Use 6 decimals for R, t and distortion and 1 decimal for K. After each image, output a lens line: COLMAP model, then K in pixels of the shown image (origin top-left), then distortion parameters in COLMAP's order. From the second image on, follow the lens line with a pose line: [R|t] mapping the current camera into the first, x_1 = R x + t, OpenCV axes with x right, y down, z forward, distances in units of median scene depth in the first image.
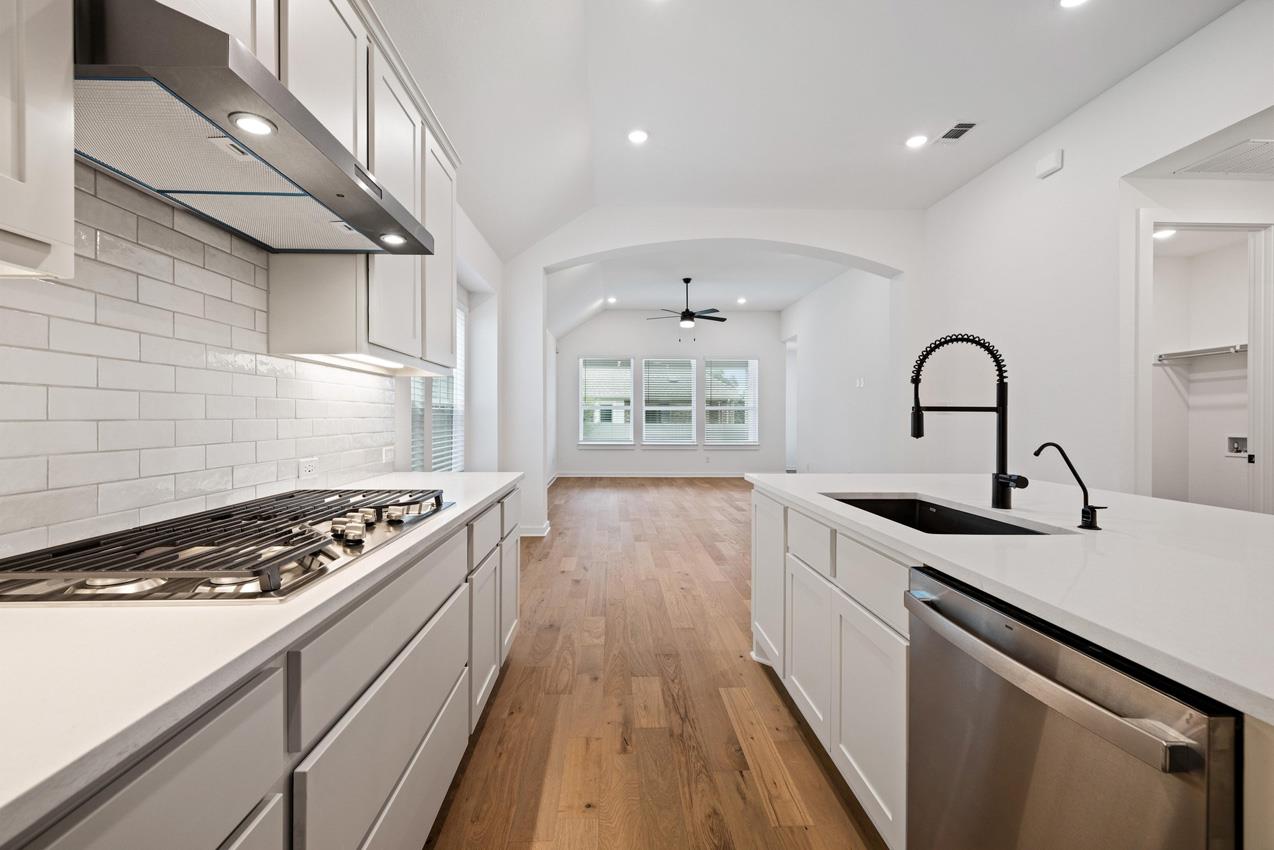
lens RADIAL K [[529.4, 0, 637.0], [0, 529.4, 425.0], [0, 0, 1]] dist [0.000330, 0.000130]
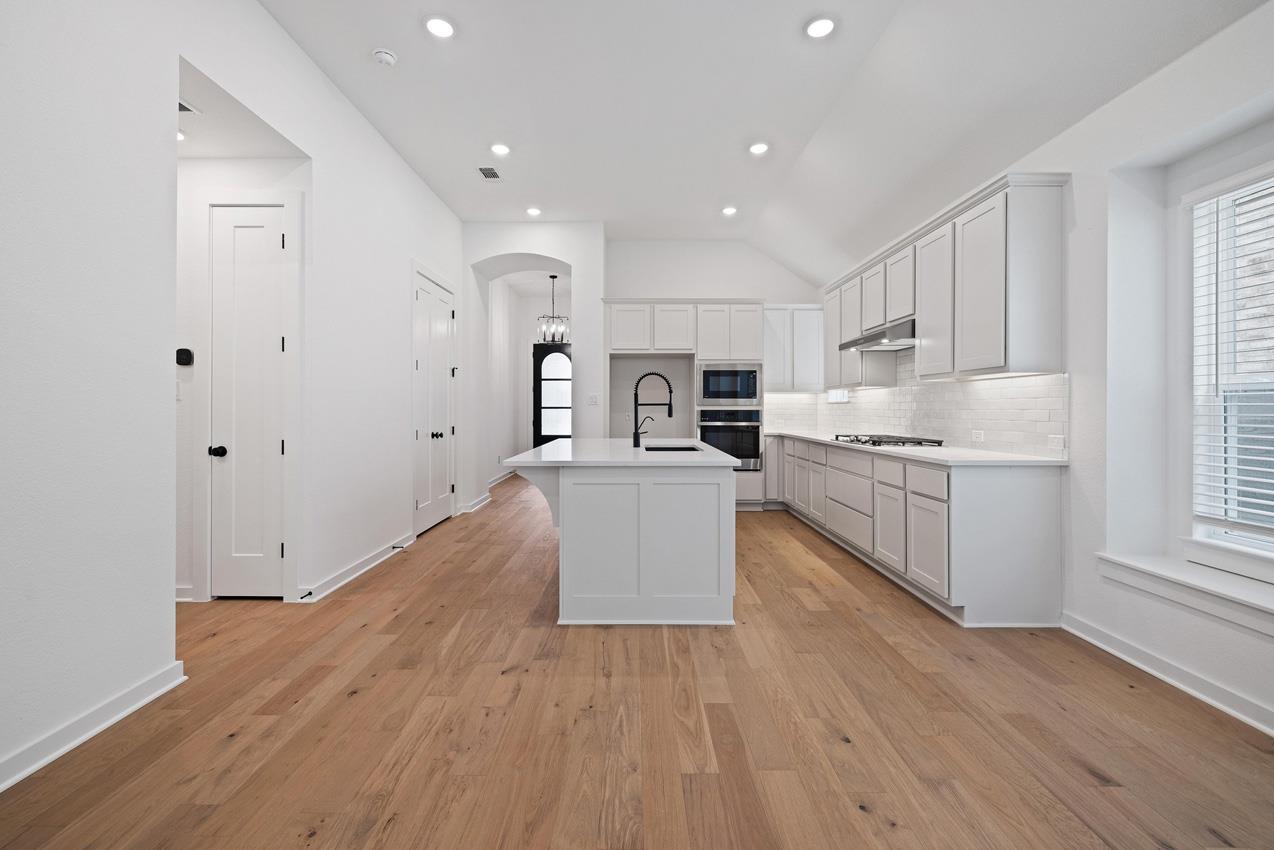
lens RADIAL K [[538.7, 0, 632.9], [0, 538.7, 405.5], [0, 0, 1]] dist [0.000348, 0.000174]
pose [[-0.998877, -0.002410, 0.047321, 0.336719], [-0.001969, 0.999954, 0.009381, -0.027627], [-0.047341, 0.009277, -0.998836, 1.906713]]
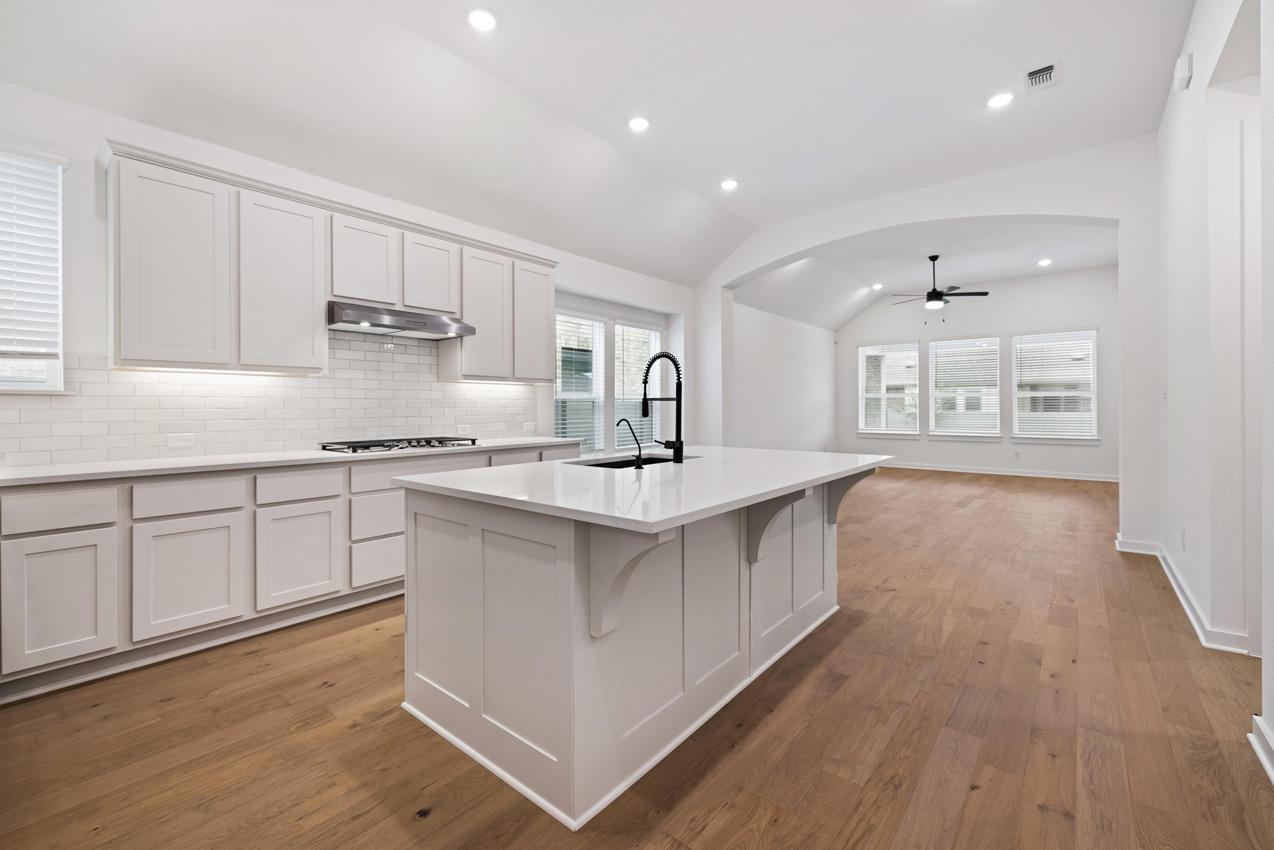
lens RADIAL K [[538.7, 0, 632.9], [0, 538.7, 405.5], [0, 0, 1]] dist [0.000348, 0.000174]
pose [[0.741328, -0.007996, -0.671095, 0.935230], [-0.003834, 0.999862, -0.016147, 0.008464], [0.671132, 0.014543, 0.741195, -0.142644]]
